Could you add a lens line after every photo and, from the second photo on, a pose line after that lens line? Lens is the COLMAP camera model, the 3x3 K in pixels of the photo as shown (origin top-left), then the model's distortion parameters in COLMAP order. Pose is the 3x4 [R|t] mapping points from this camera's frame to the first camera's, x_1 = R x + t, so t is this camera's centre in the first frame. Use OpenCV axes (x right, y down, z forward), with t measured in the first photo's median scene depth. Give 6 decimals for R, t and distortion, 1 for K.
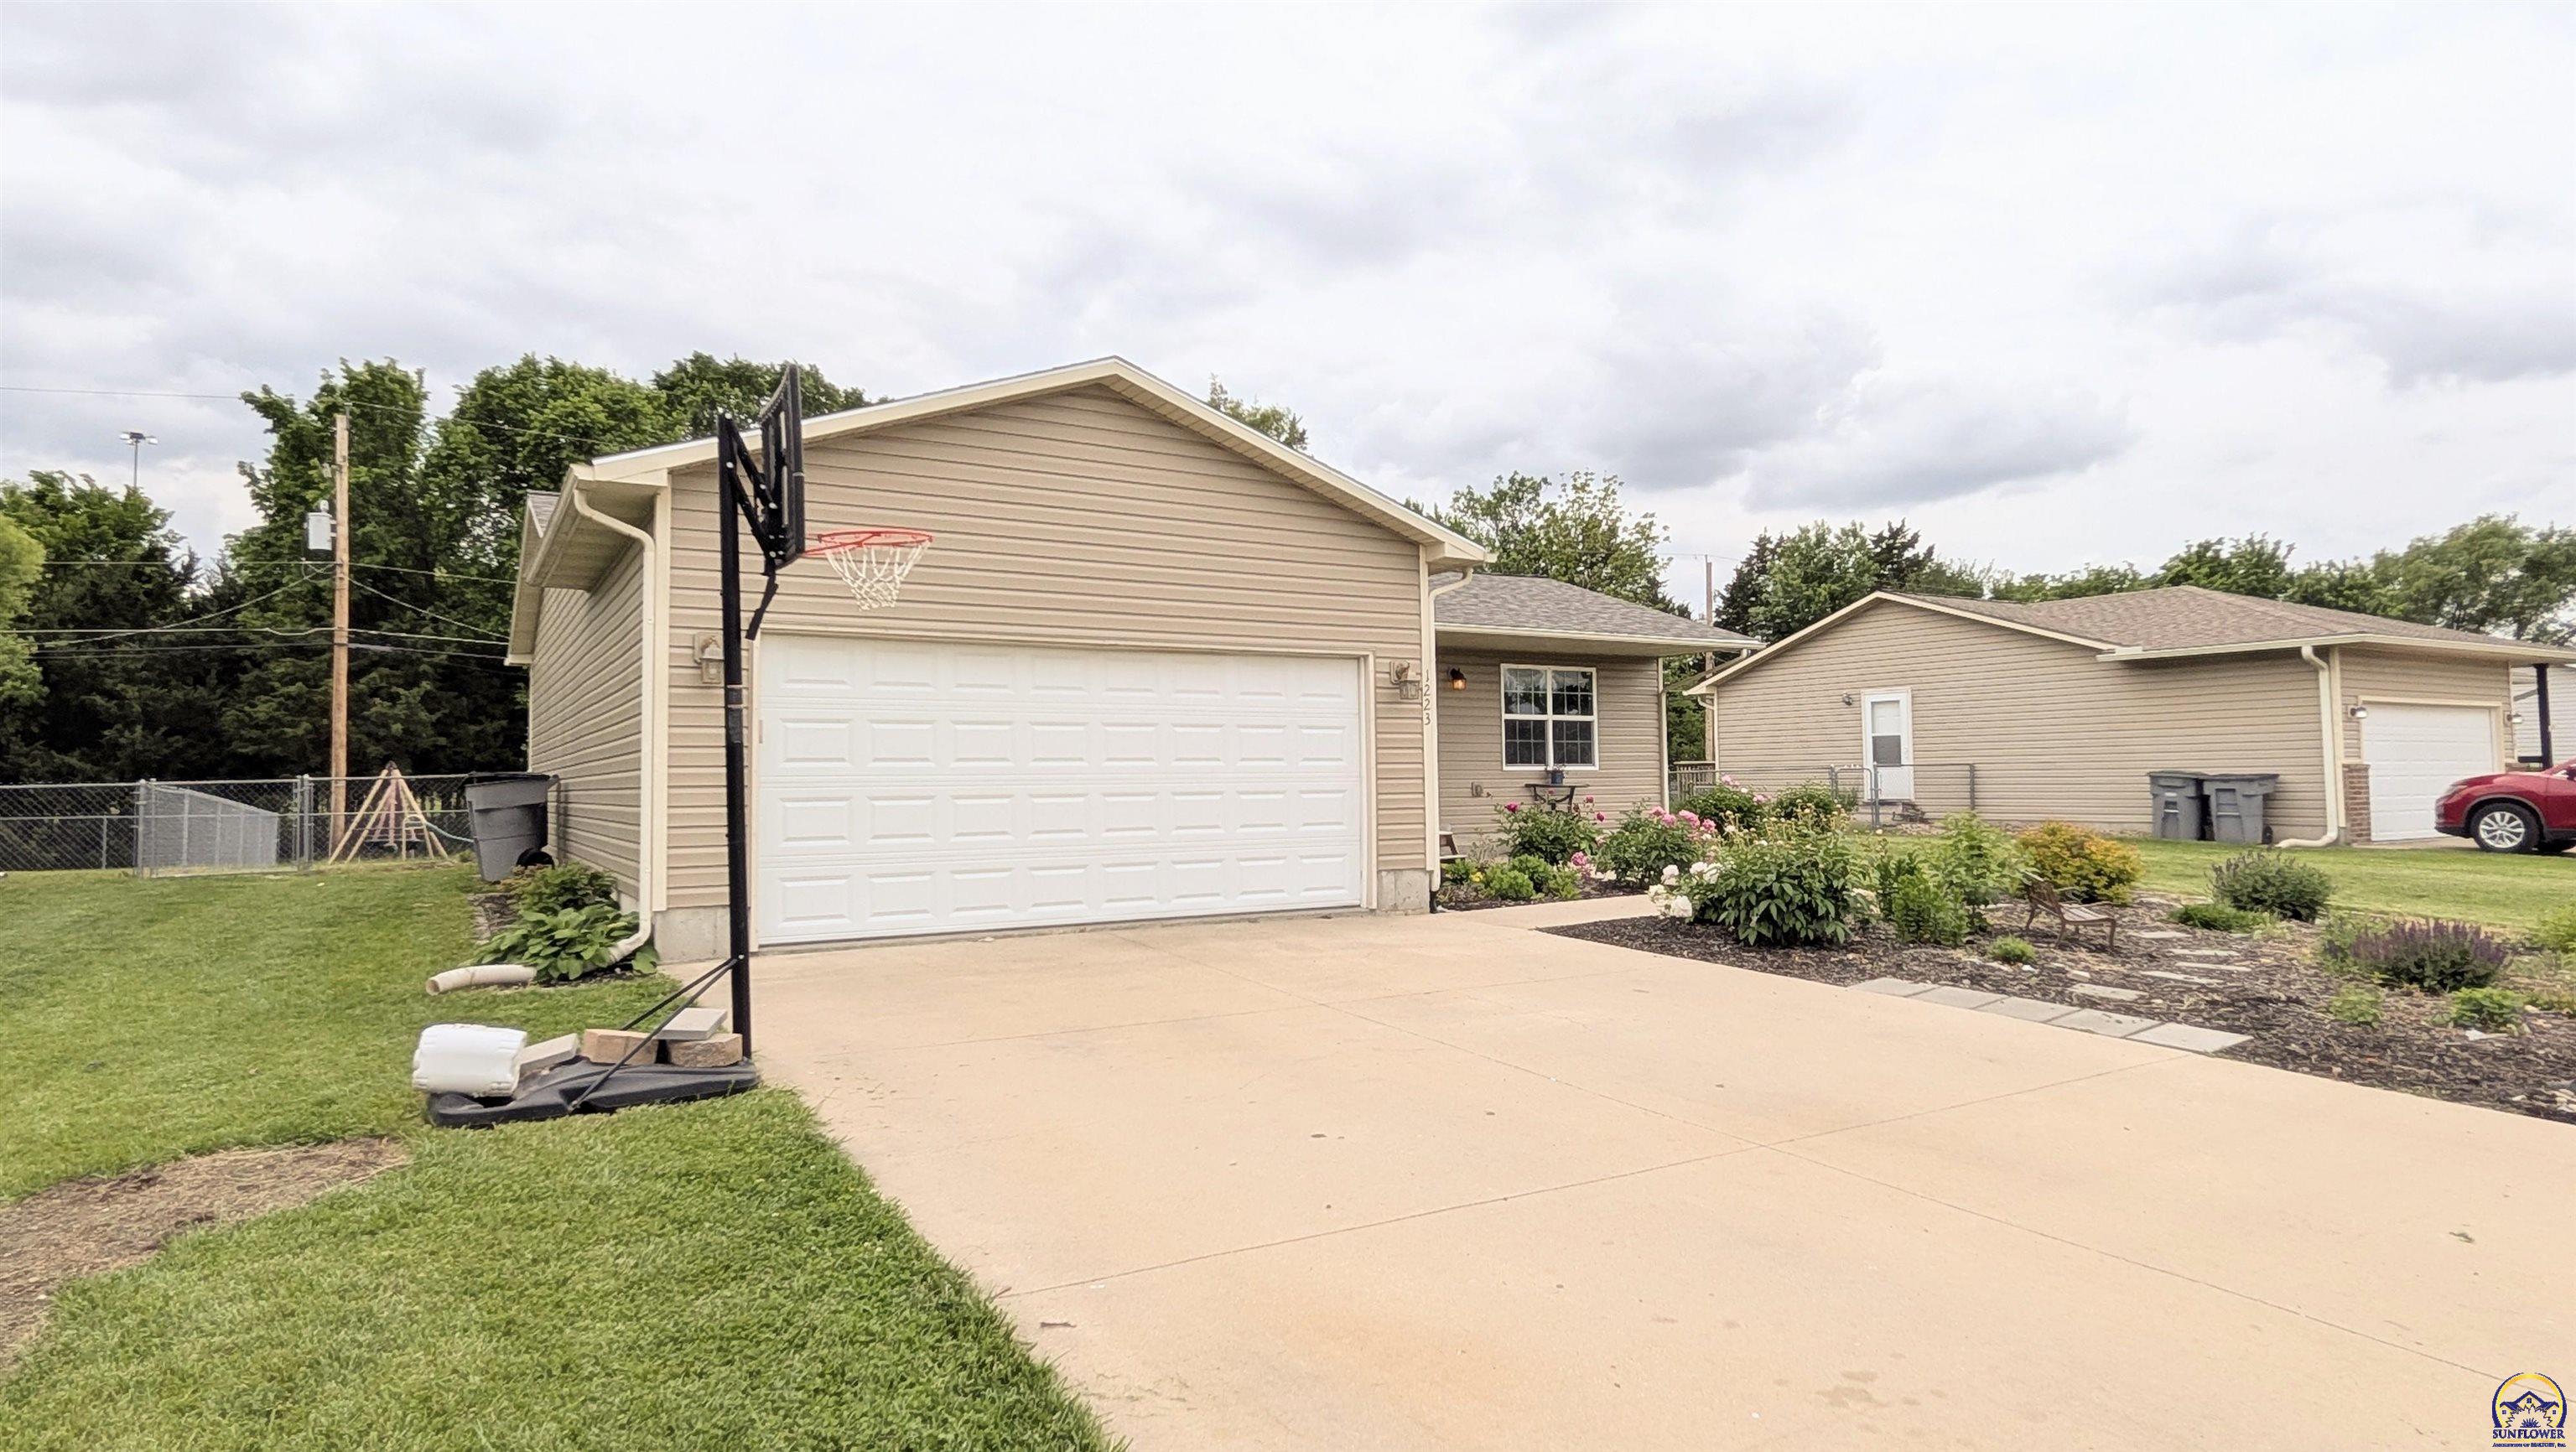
lens RADIAL K [[1414.6, 0, 1288.0], [0, 1414.6, 726.0], [0, 0, 1]] dist [0.029033, -0.000424]
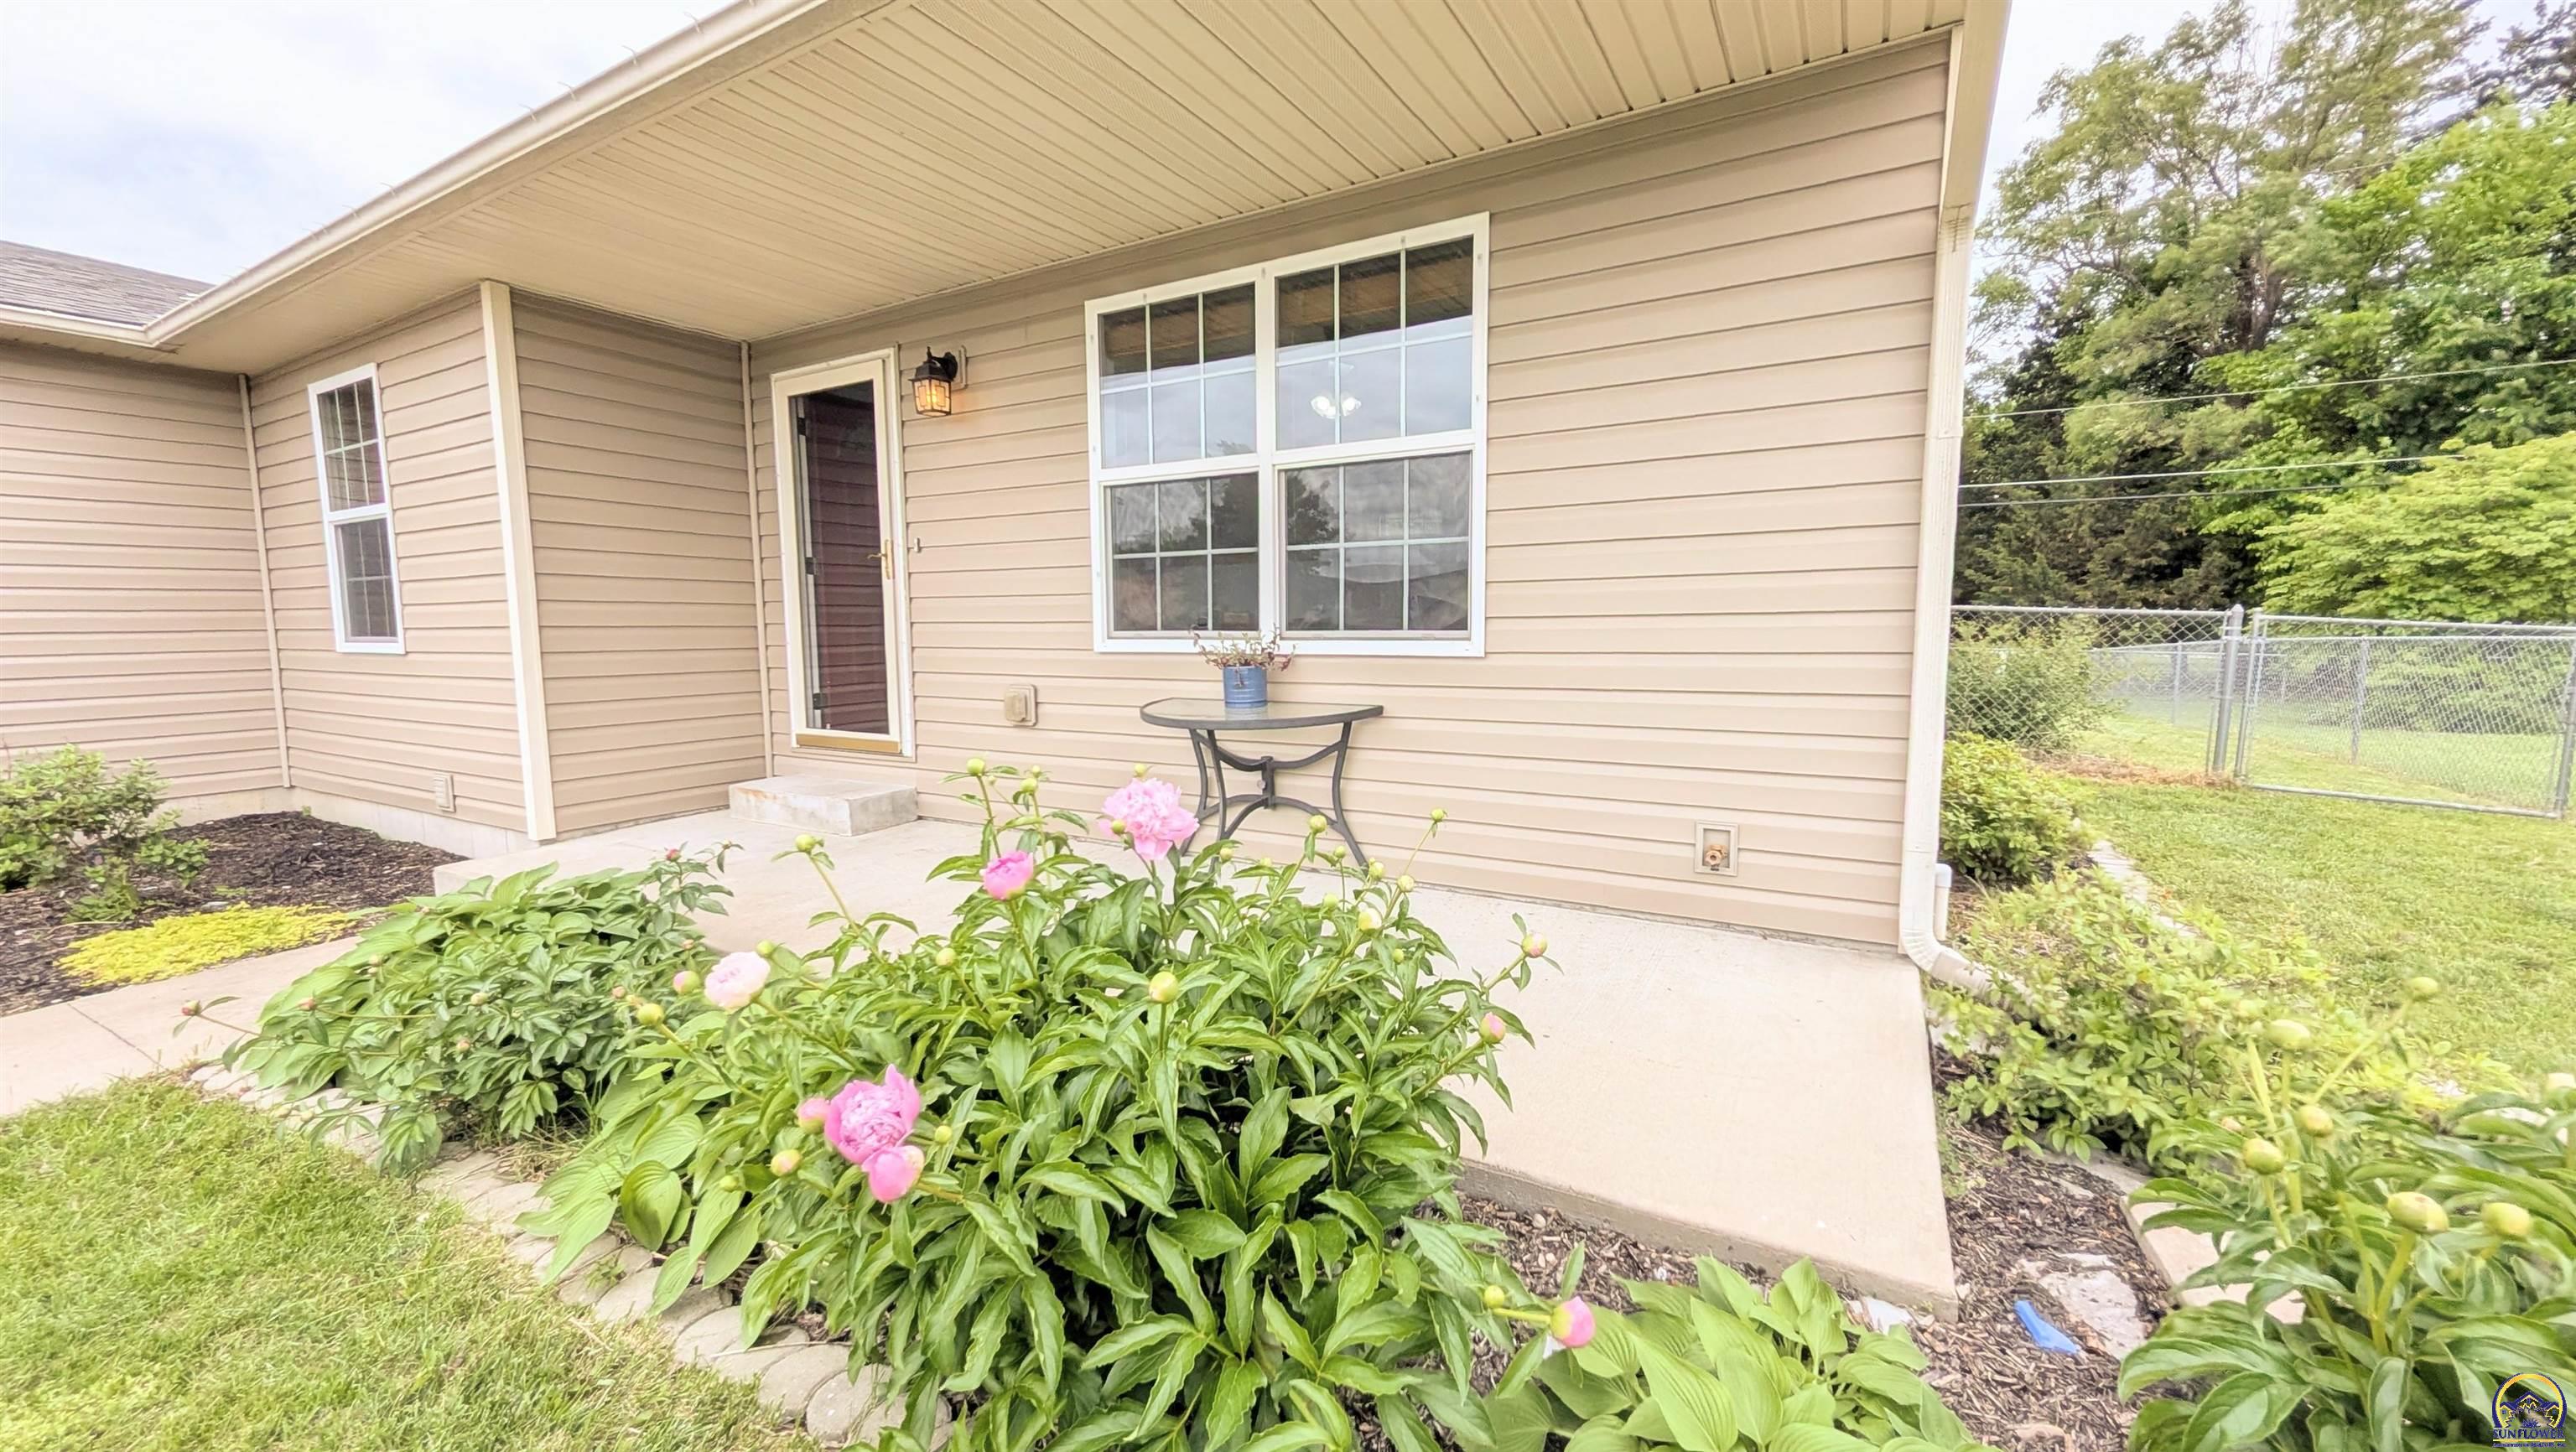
lens RADIAL K [[987.9, 0, 1287.4], [0, 987.9, 720.6], [0, 0, 1]] dist [0.010880, -0.000737]
pose [[0.479569, 0.096287, -0.872205, 0.339340], [0.040476, 0.990476, 0.131598, 0.017837], [0.876570, -0.098414, 0.471105, 0.861434]]
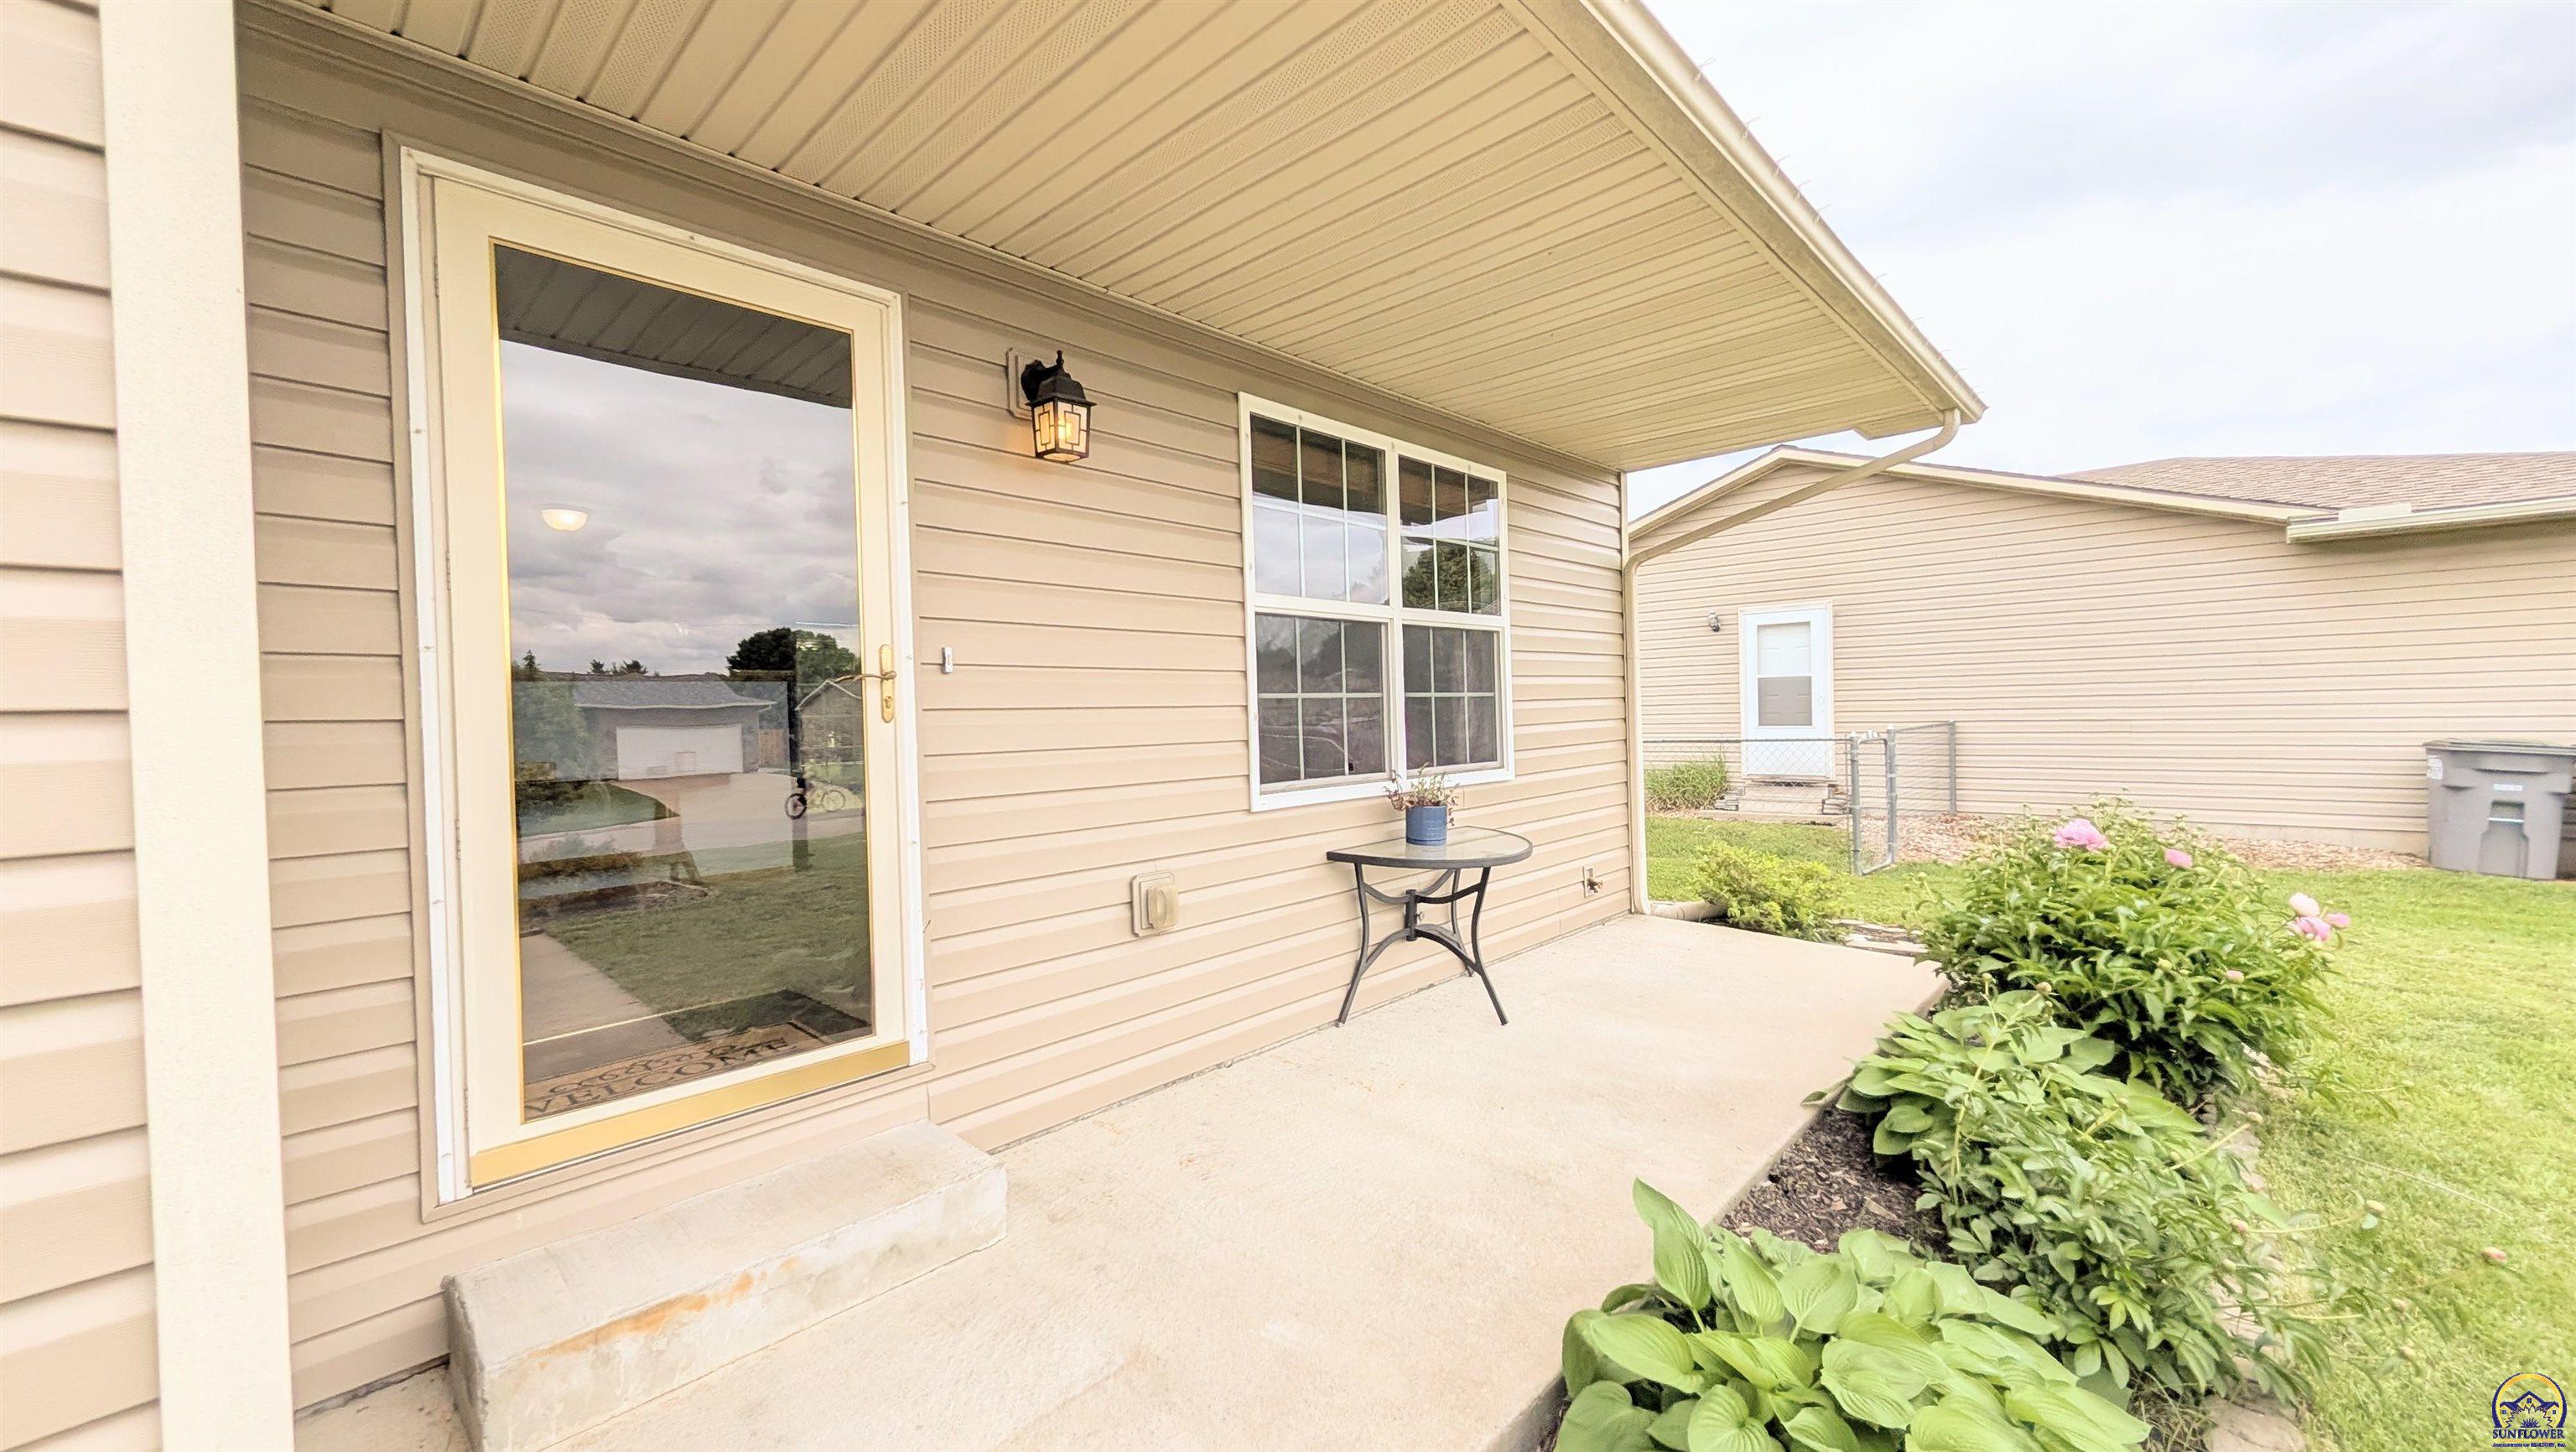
lens RADIAL K [[987.9, 0, 1287.4], [0, 987.9, 720.6], [0, 0, 1]] dist [0.010880, -0.000737]
pose [[0.964105, -0.015564, 0.265063, 0.102716], [0.003658, 0.998964, 0.045353, 0.006471], [-0.265494, -0.042755, 0.963164, 0.765004]]
